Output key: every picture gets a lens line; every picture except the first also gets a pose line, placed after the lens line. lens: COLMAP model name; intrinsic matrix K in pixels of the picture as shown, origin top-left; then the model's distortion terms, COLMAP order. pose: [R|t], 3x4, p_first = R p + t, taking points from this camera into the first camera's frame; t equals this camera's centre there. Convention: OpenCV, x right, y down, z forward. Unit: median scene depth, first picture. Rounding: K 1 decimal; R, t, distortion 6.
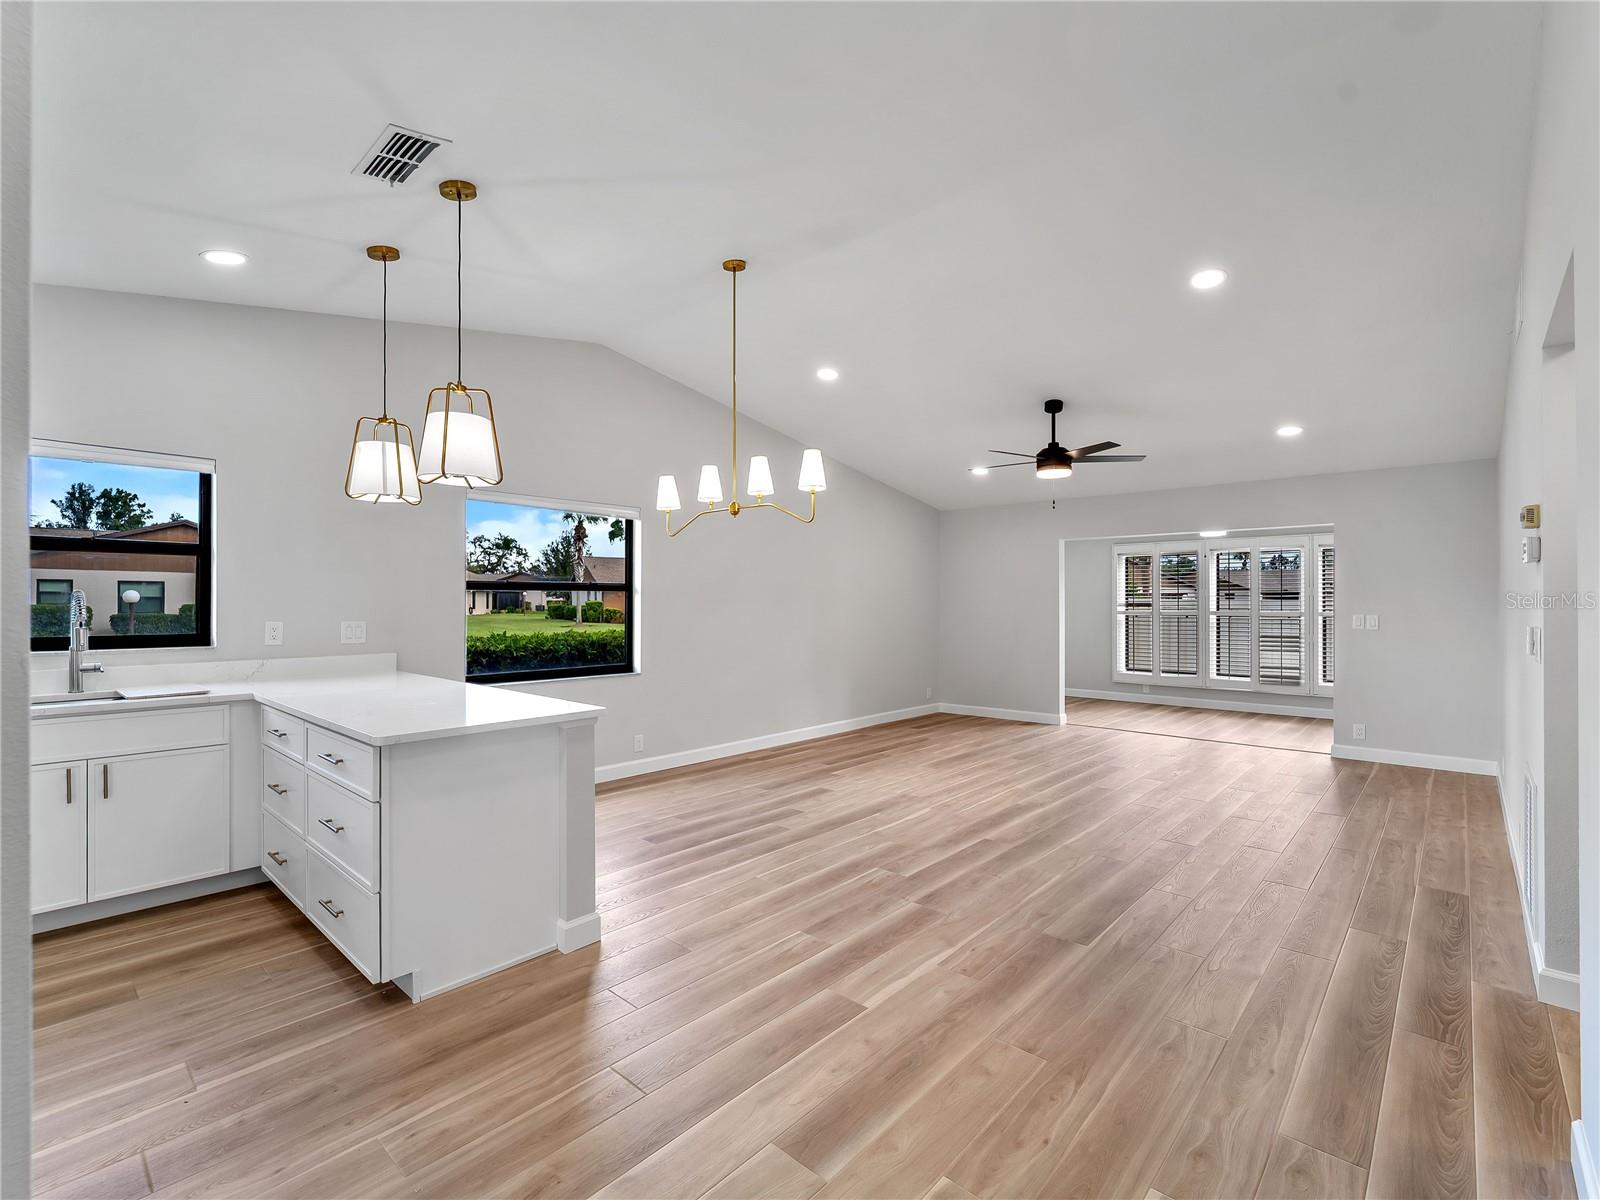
lens RADIAL K [[729.9, 0, 798.1], [0, 729.9, 598.8], [0, 0, 1]] dist [-0.001725, -0.002258]
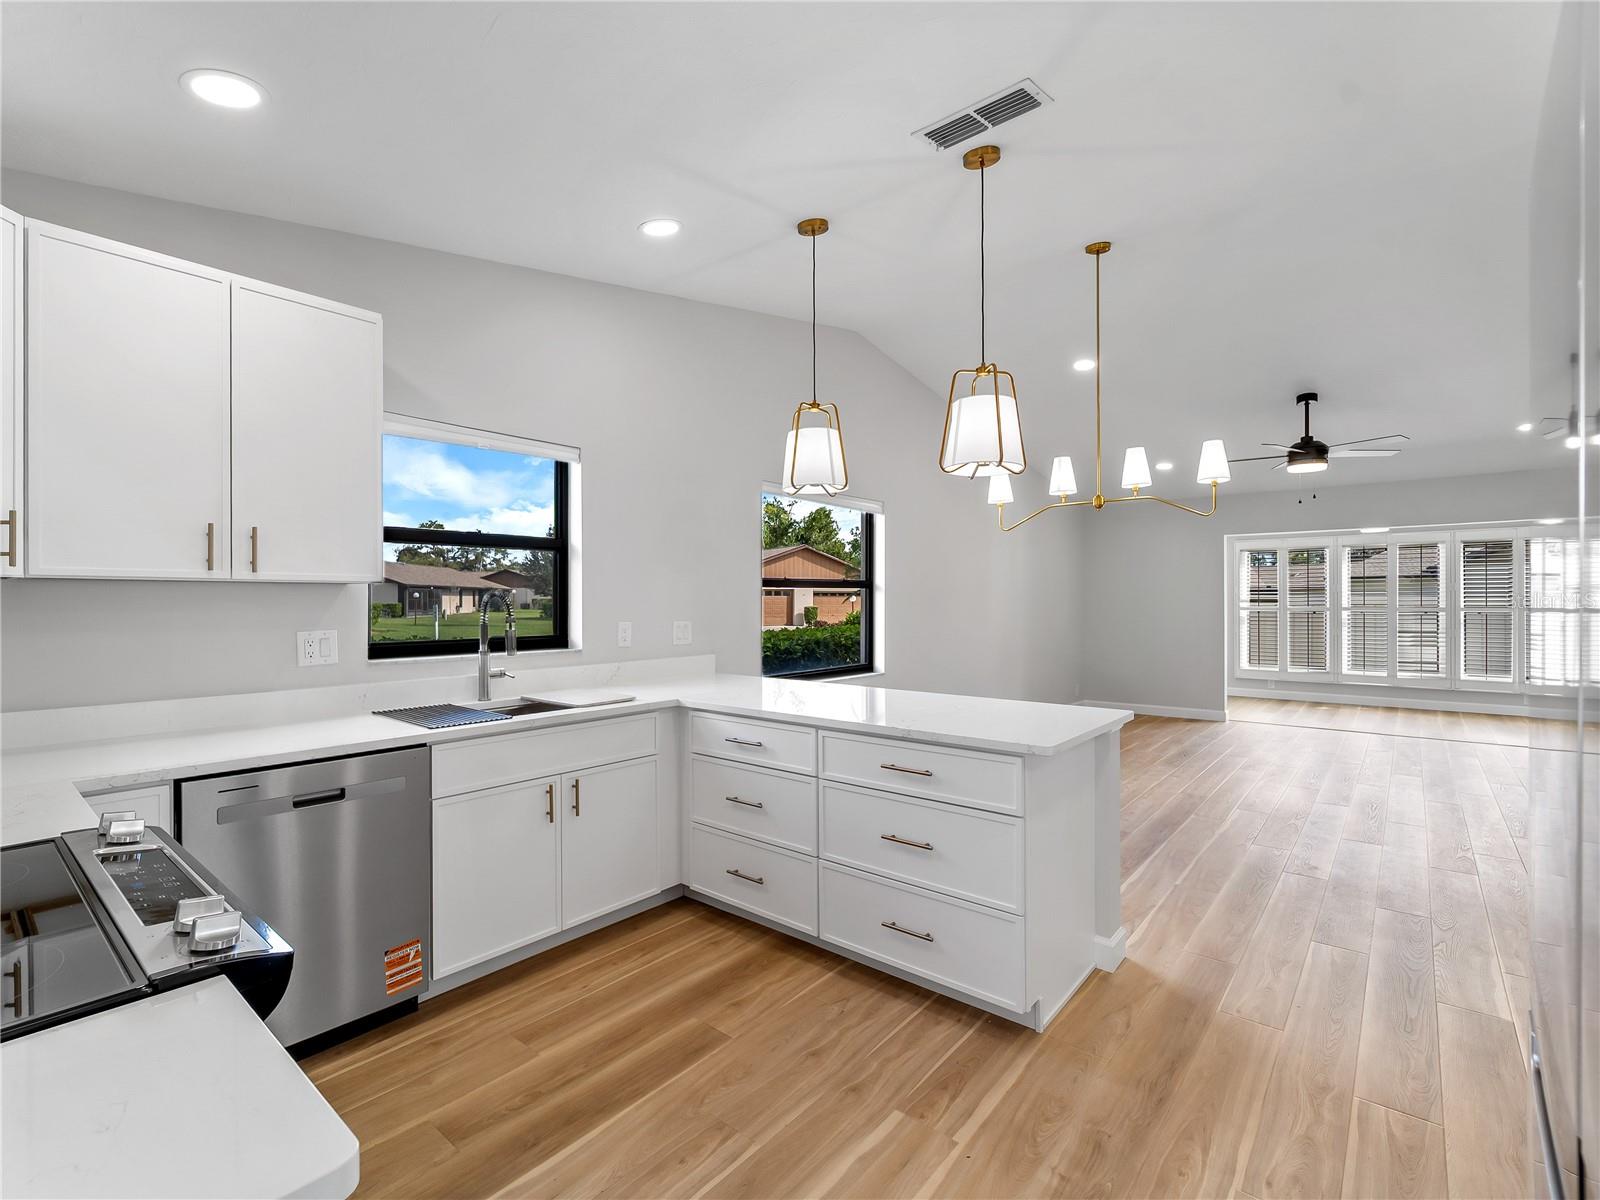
lens RADIAL K [[729.9, 0, 803.6], [0, 729.9, 602.7], [0, 0, 1]] dist [-0.001725, -0.002258]
pose [[0.999125, -0.003629, 0.041672, -0.536456], [0.003236, 0.999950, 0.009482, -0.001246], [-0.041704, -0.009339, 0.999086, 0.056107]]
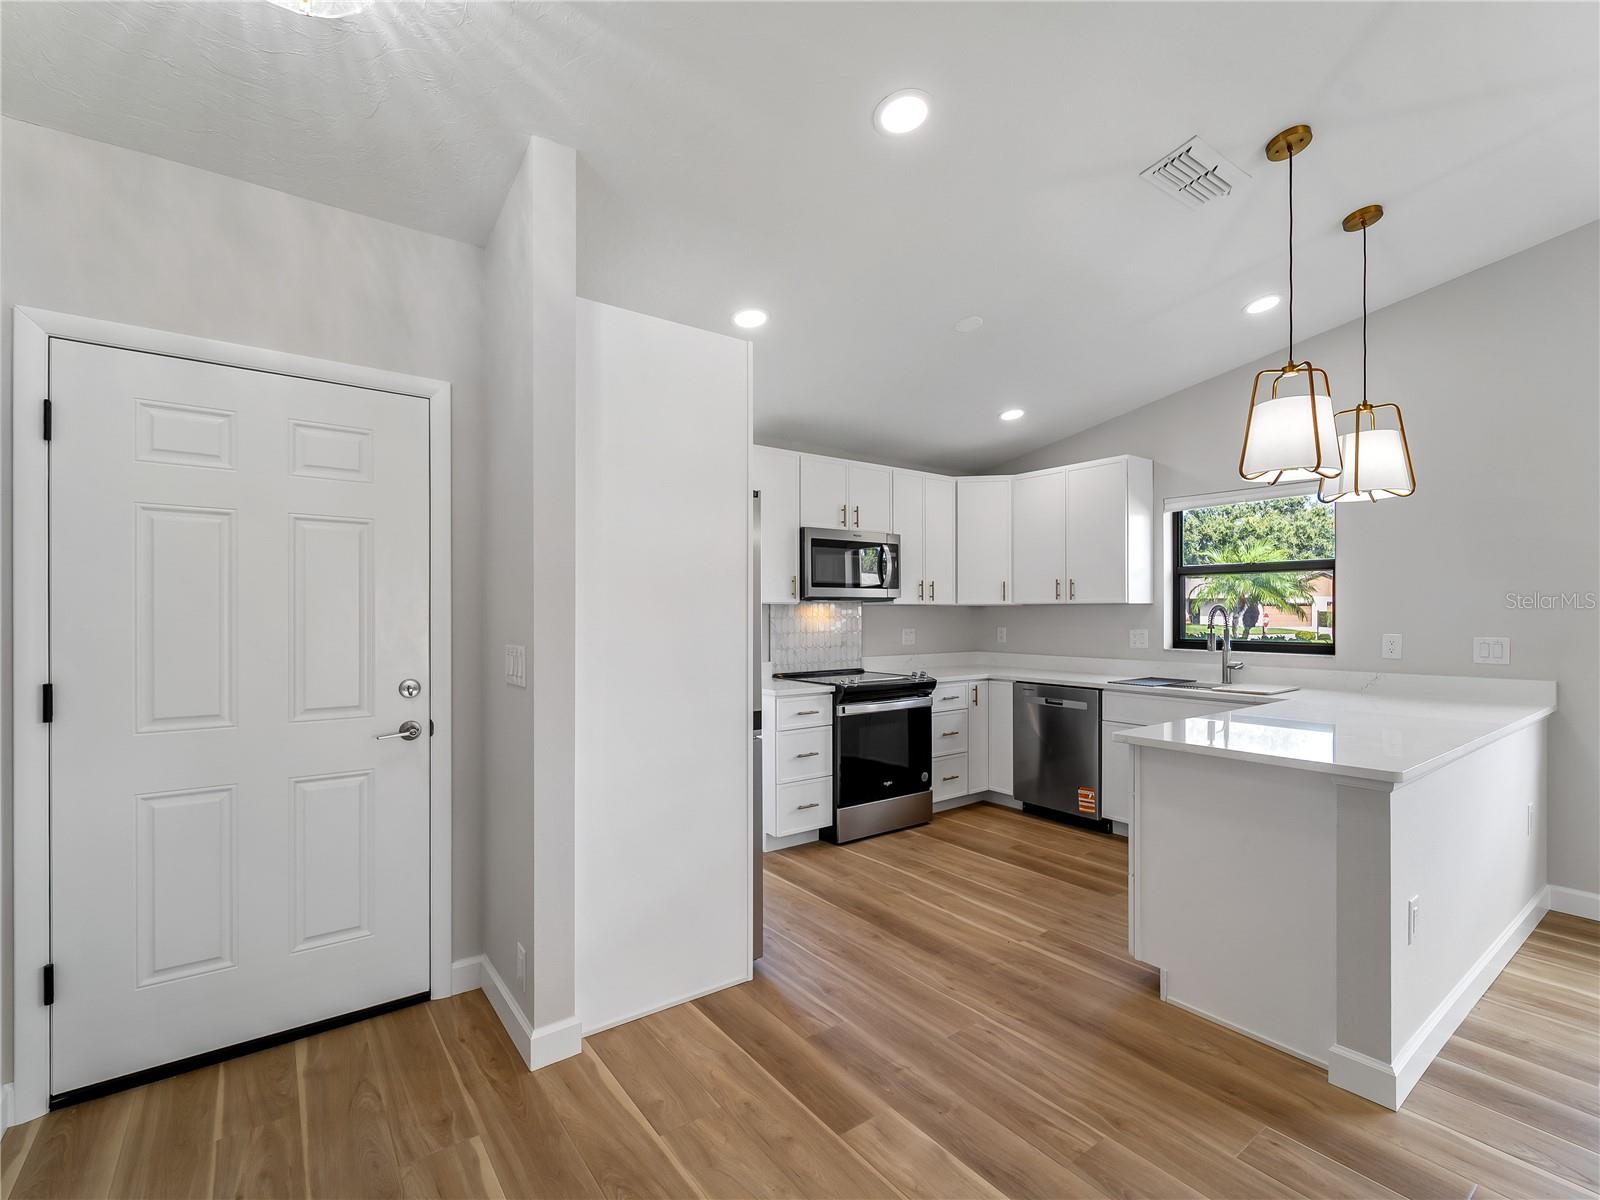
lens RADIAL K [[729.9, 0, 808.1], [0, 729.9, 615.2], [0, 0, 1]] dist [-0.001725, -0.002258]
pose [[-0.188113, 0.002745, -0.982144, 0.366637], [0.006542, 0.999977, 0.001541, 0.000415], [0.982126, -0.006136, -0.188126, 0.435526]]
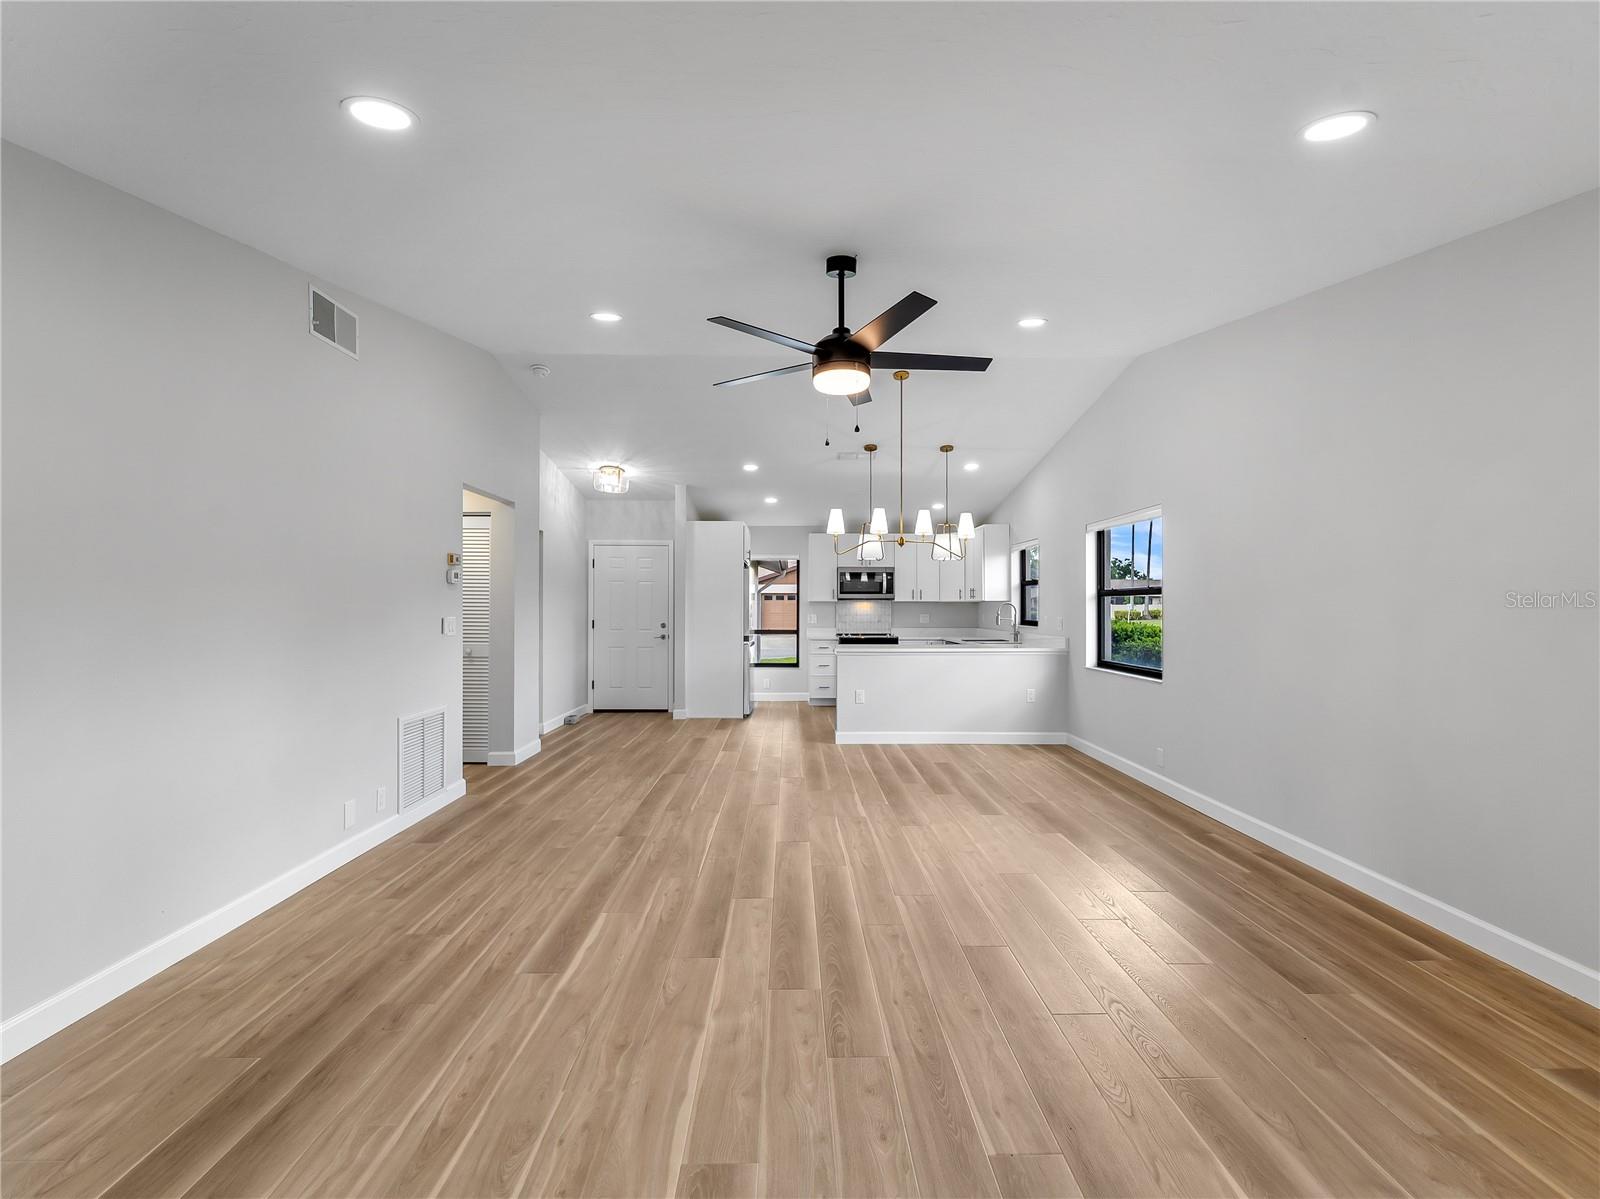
lens RADIAL K [[729.9, 0, 796.4], [0, 729.9, 608.5], [0, 0, 1]] dist [-0.001725, -0.002258]
pose [[-0.734111, -0.000326, -0.679029, 1.092589], [0.002368, 0.999993, -0.003041, 0.016335], [0.679025, -0.003840, -0.734105, 1.993349]]
